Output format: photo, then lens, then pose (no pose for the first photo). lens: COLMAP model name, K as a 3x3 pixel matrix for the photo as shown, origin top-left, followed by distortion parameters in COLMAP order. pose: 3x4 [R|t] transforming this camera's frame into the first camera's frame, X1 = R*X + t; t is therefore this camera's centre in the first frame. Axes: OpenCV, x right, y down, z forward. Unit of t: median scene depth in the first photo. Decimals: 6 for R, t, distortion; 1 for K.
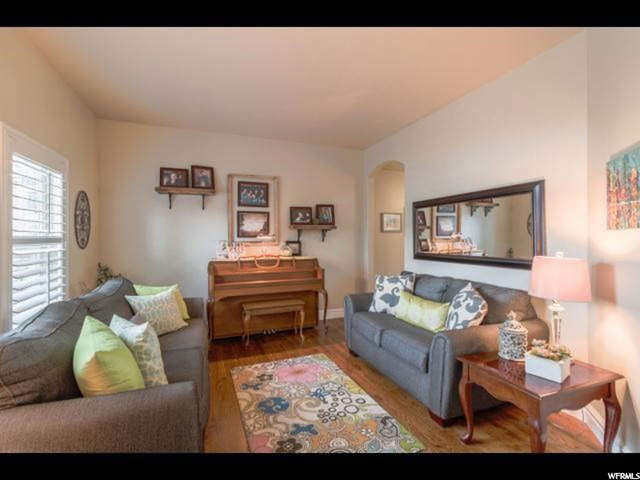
lens RADIAL K [[296.0, 0, 321.2], [0, 296.0, 238.4], [0, 0, 1]] dist [-0.006686, 0.000687]
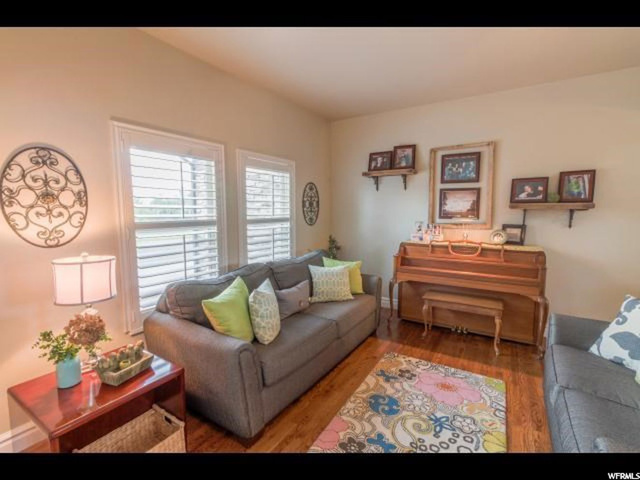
lens RADIAL K [[296.0, 0, 321.4], [0, 296.0, 238.2], [0, 0, 1]] dist [-0.006686, 0.000687]
pose [[0.586794, 0.084198, -0.805347, 0.268562], [-0.005967, 0.995002, 0.099678, -0.034524], [0.809714, -0.053685, 0.584364, 0.193179]]
